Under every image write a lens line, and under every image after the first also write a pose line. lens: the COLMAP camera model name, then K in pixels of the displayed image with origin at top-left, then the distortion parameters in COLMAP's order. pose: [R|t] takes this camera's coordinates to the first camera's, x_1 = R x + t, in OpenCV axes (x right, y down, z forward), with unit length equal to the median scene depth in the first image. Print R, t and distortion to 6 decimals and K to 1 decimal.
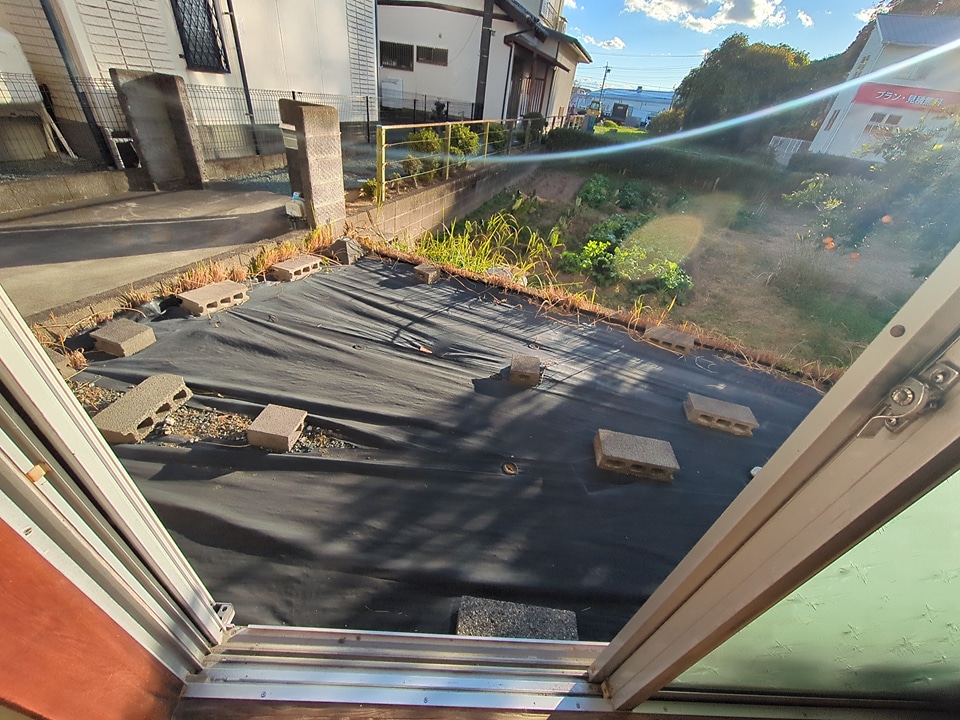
lens RADIAL K [[378.1, 0, 484.4], [0, 378.1, 358.8], [0, 0, 1]] dist [-0.001583, 0.000704]
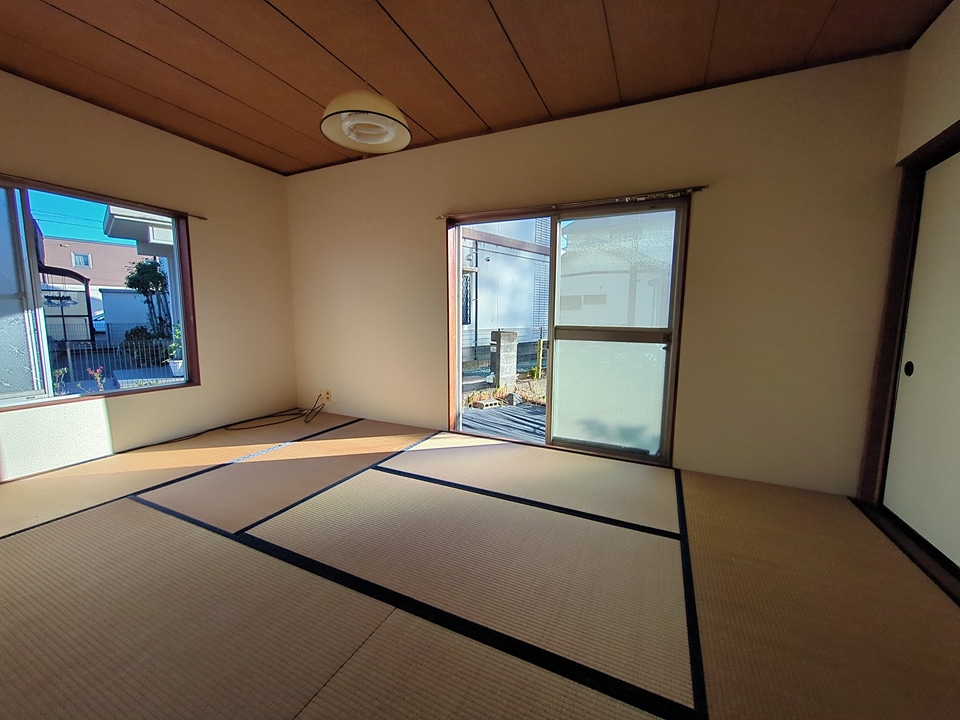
lens RADIAL K [[384.9, 0, 483.1], [0, 384.9, 355.7], [0, 0, 1]] dist [-0.001989, 0.000216]
pose [[0.899651, -0.067254, -0.431399, 0.309692], [-0.161306, 0.866961, -0.471550, 0.420584], [0.405719, 0.493818, 0.769114, -0.567024]]
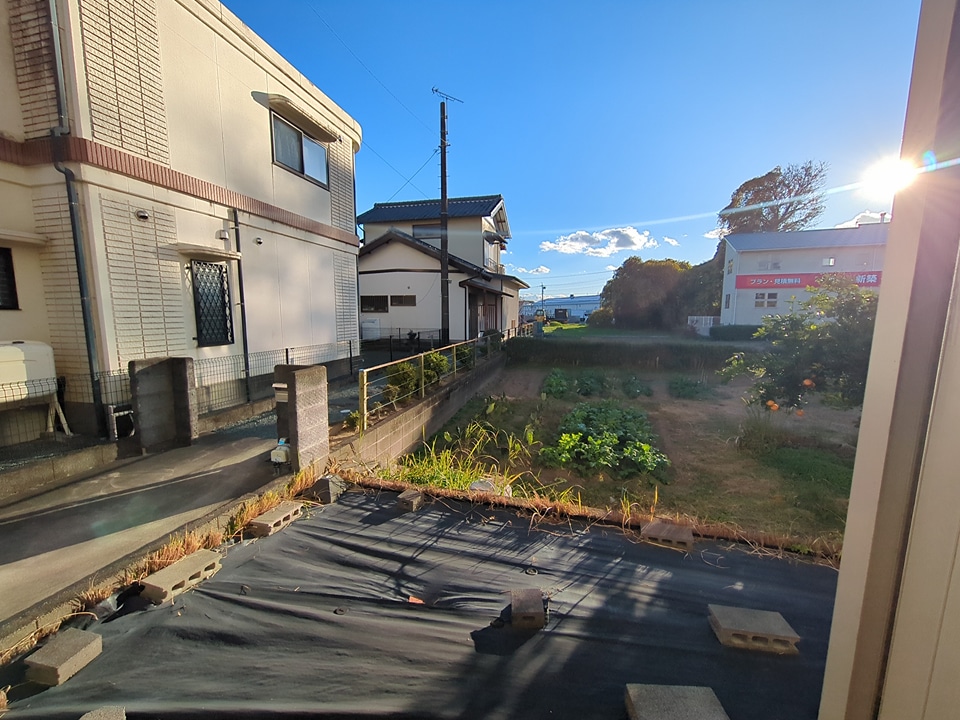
lens RADIAL K [[378.1, 0, 484.4], [0, 378.1, 358.8], [0, 0, 1]] dist [-0.001583, 0.000704]
pose [[0.988171, -0.131470, 0.078948, 0.008730], [0.153122, 0.874120, -0.460941, -0.061144], [-0.008410, 0.467578, 0.883912, -0.050848]]
